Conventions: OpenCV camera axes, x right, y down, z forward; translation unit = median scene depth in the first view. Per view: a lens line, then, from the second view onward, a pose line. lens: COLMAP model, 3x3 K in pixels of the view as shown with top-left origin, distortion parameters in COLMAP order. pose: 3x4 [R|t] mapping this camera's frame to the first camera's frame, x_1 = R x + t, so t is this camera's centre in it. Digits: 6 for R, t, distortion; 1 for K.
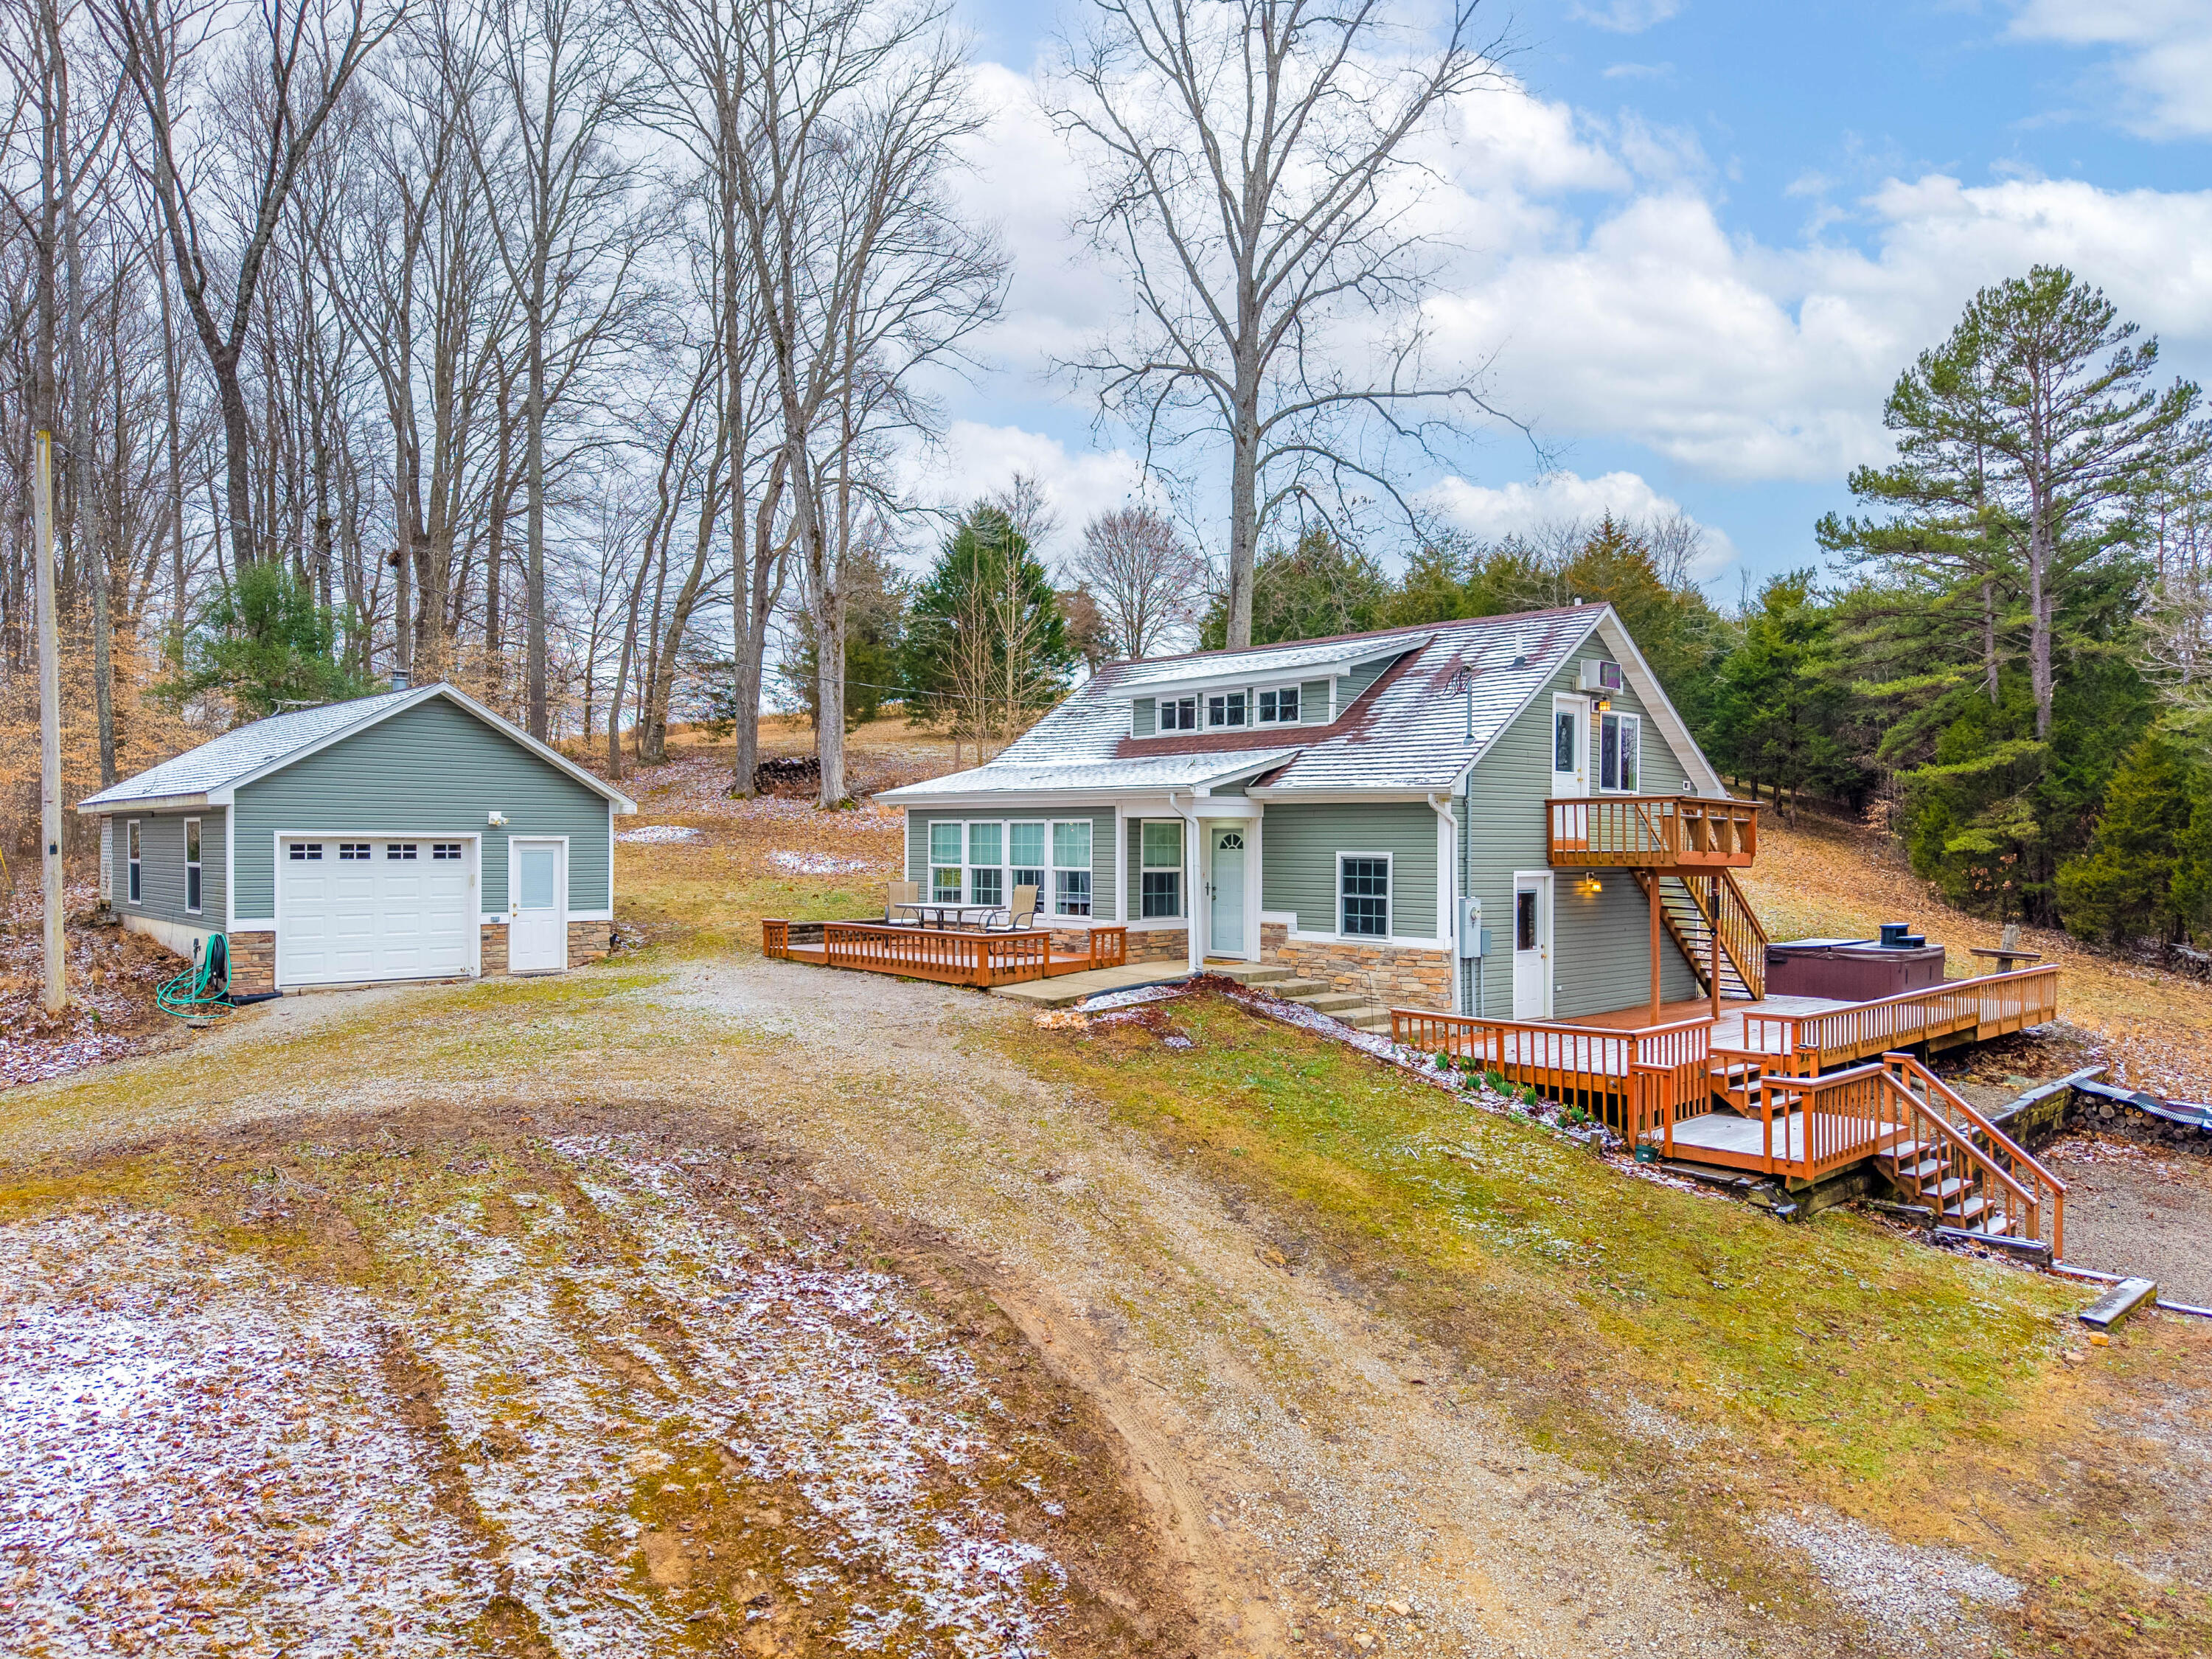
lens RADIAL K [[1487.9, 0, 1094.8], [0, 1487.9, 838.5], [0, 0, 1]] dist [0.059646, -0.068138]
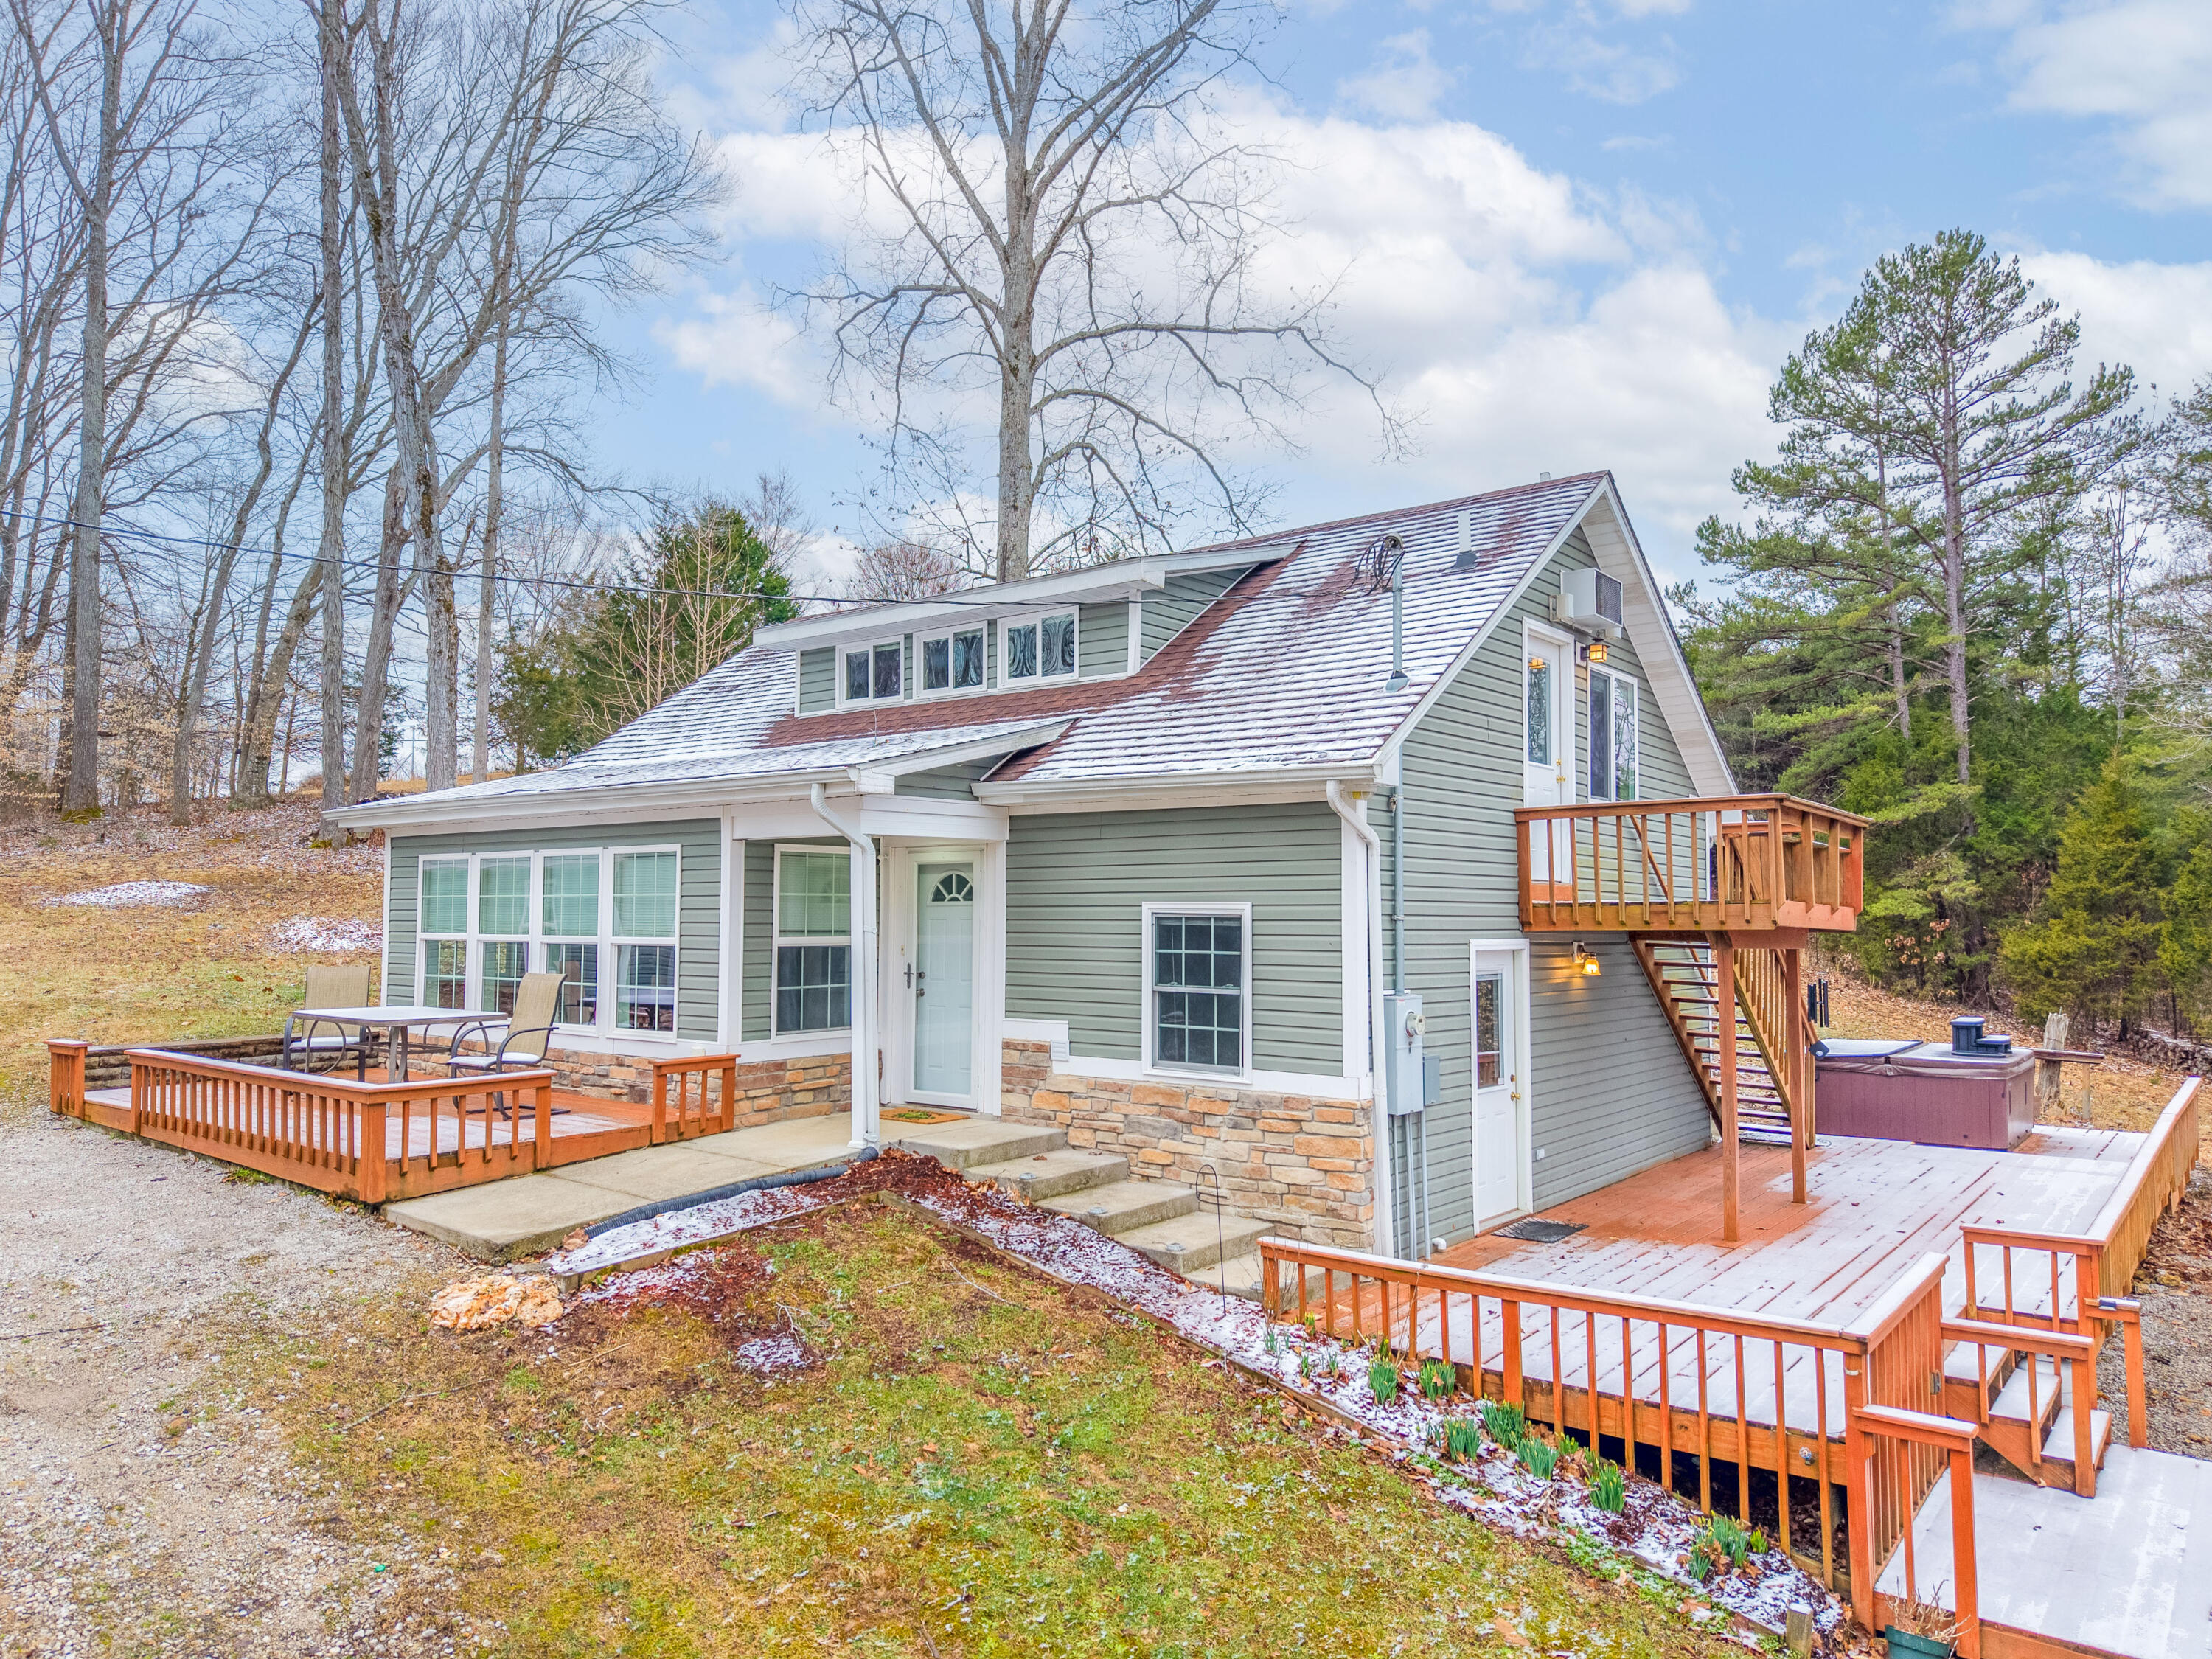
lens RADIAL K [[1487.9, 0, 1094.8], [0, 1487.9, 838.5], [0, 0, 1]] dist [0.059646, -0.068138]
pose [[0.991287, 0.004439, 0.131645, 0.070681], [0.002133, 0.998760, -0.049742, 0.010769], [-0.131703, 0.049590, 0.990048, 0.445186]]
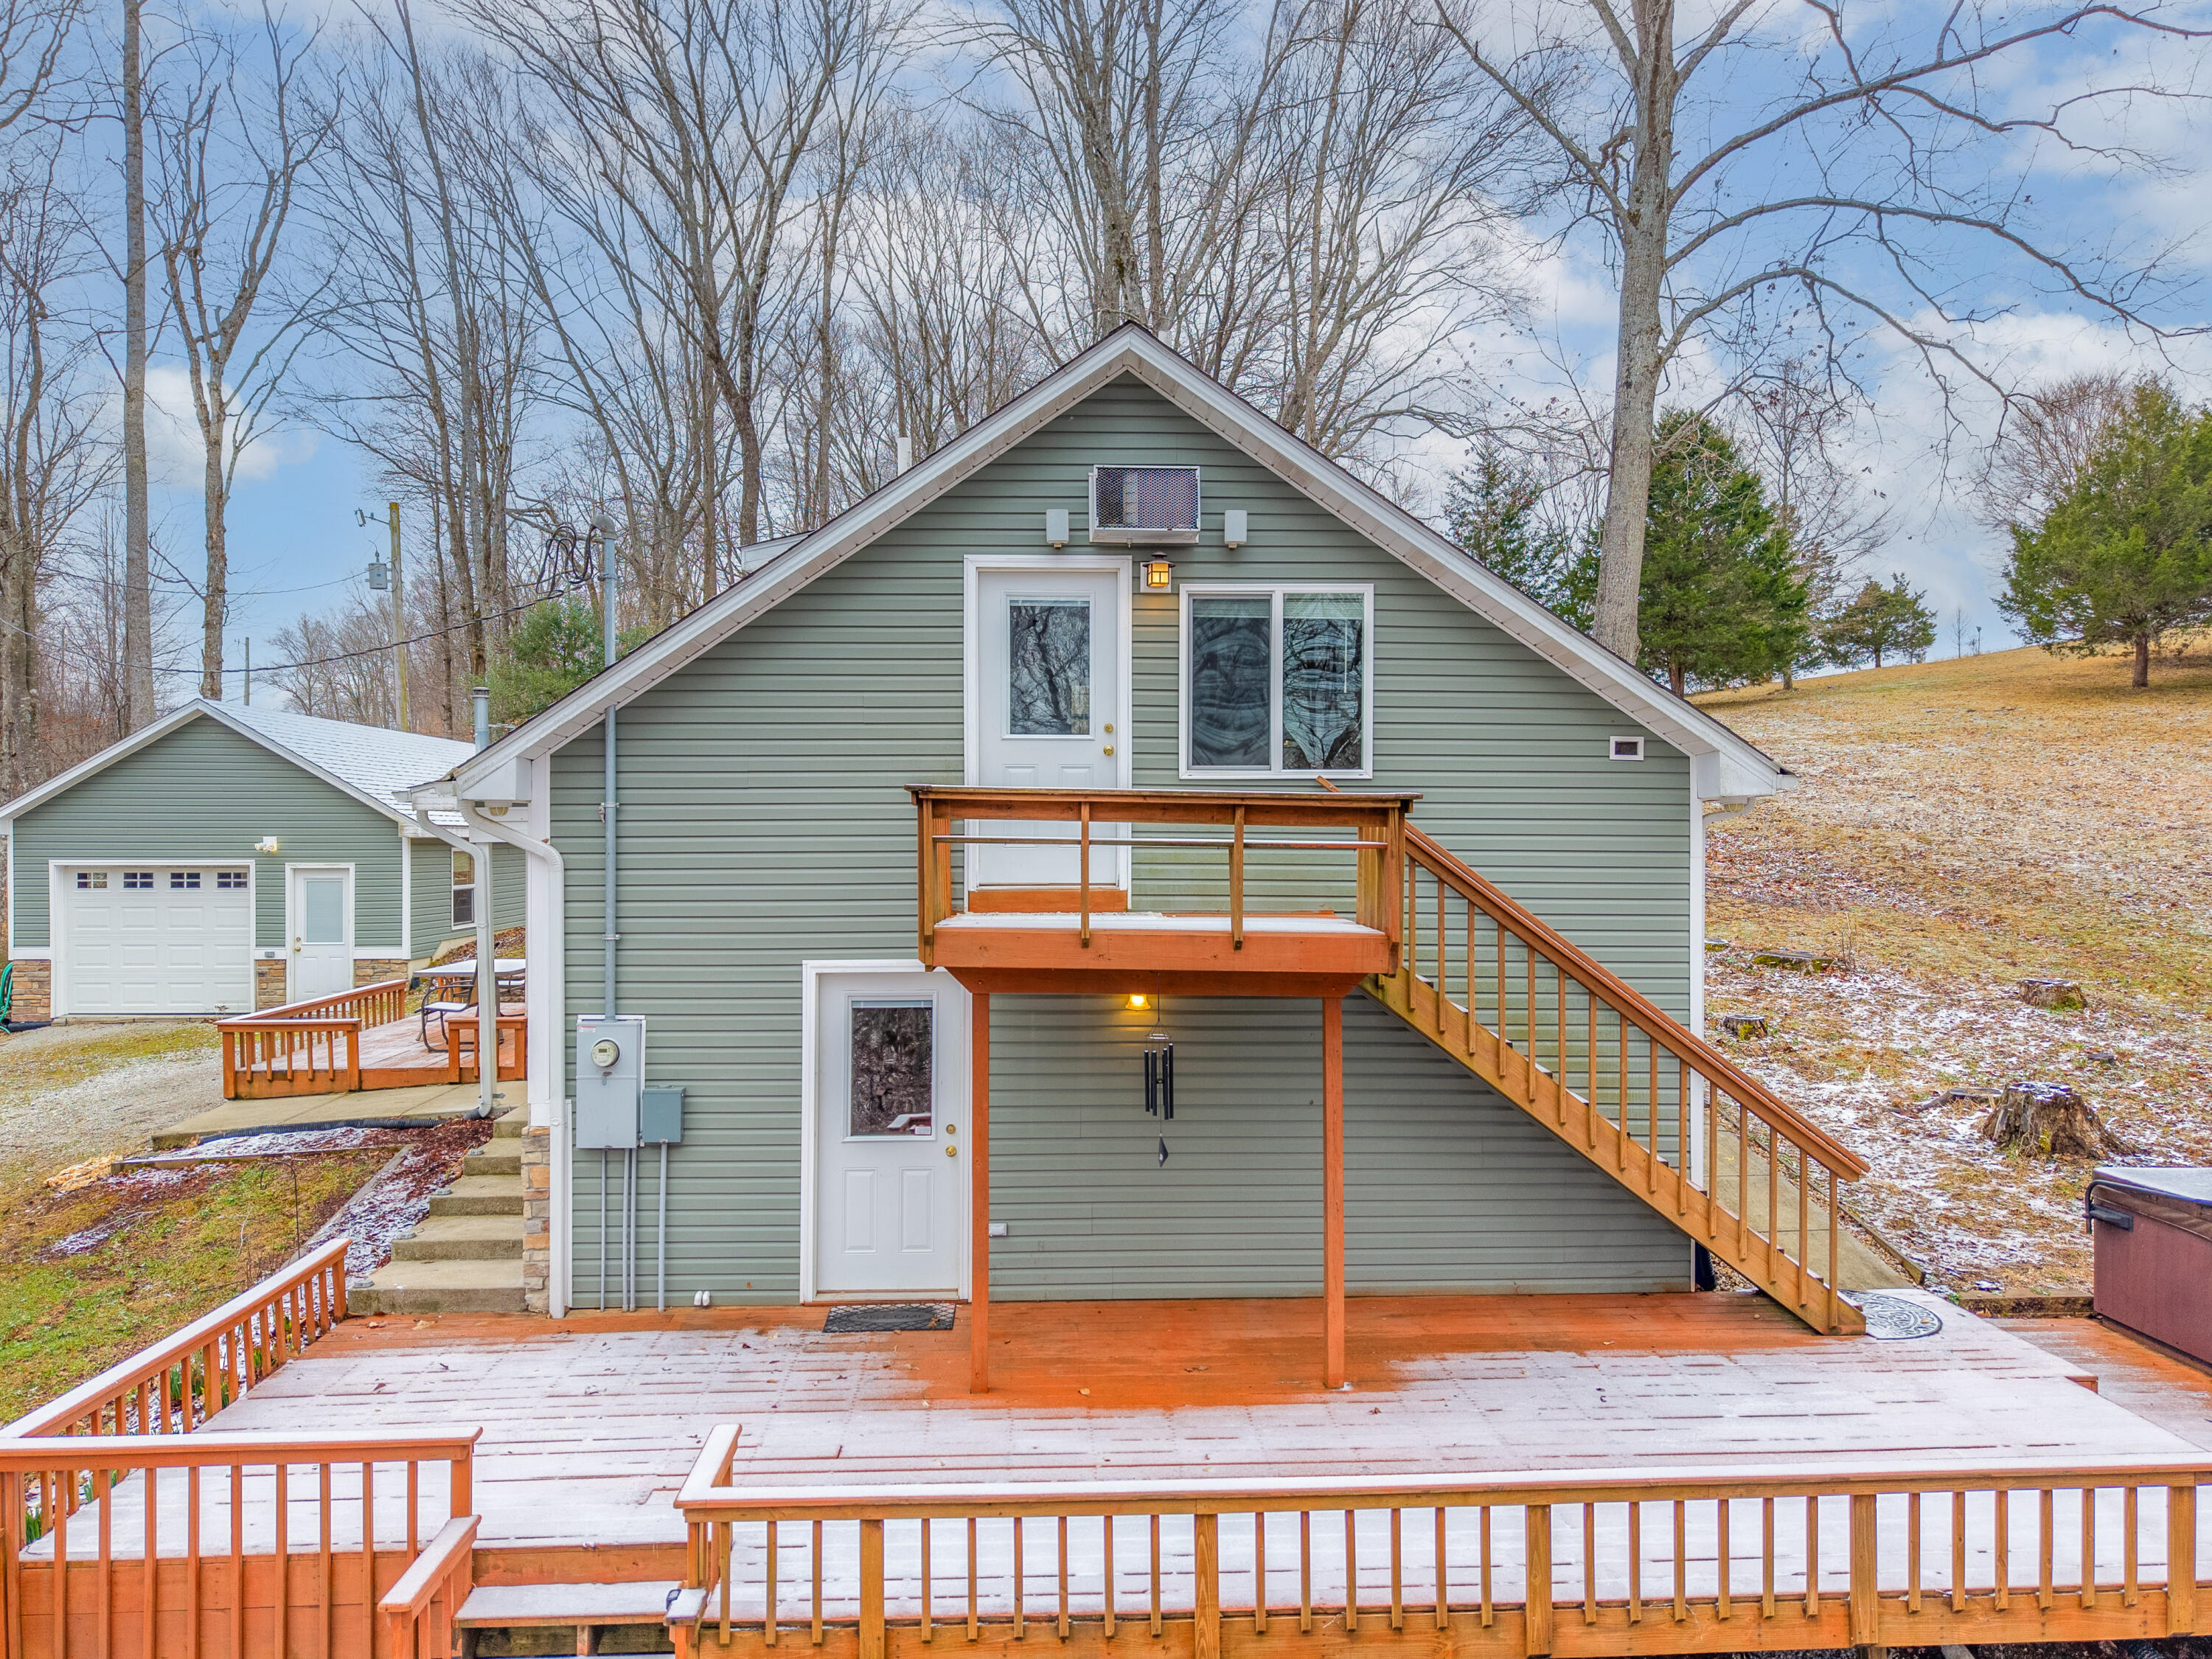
lens RADIAL K [[1492.3, 0, 1098.2], [0, 1492.3, 835.6], [0, 0, 1]] dist [0.009804, -0.003050]
pose [[0.749448, -0.006323, -0.662033, 0.586270], [0.005568, 0.999979, -0.003249, -0.012933], [0.662040, -0.001251, 0.749468, 0.651887]]
